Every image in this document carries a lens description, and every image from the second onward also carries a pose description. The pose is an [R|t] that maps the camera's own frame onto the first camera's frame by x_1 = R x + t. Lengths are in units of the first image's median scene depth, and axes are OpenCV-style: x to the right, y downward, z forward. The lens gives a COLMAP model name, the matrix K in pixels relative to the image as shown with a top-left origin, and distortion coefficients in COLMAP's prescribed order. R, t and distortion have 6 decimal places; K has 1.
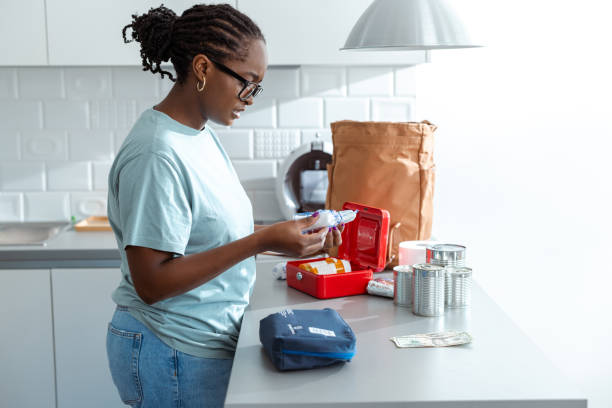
lens RADIAL K [[821.7, 0, 288.2], [0, 821.7, 206.6], [0, 0, 1]] dist [0.107542, 0.000000]
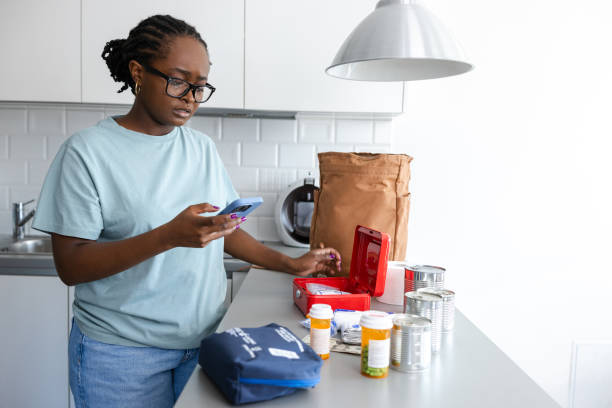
lens RADIAL K [[541.1, 0, 295.1], [0, 541.1, 222.1], [0, 0, 1]] dist [0.180715, -0.073377]
pose [[0.999427, 0.032188, -0.010454, 0.031762], [-0.032459, 0.999110, -0.026936, 0.012165], [0.009578, 0.027260, 0.999582, 0.264746]]
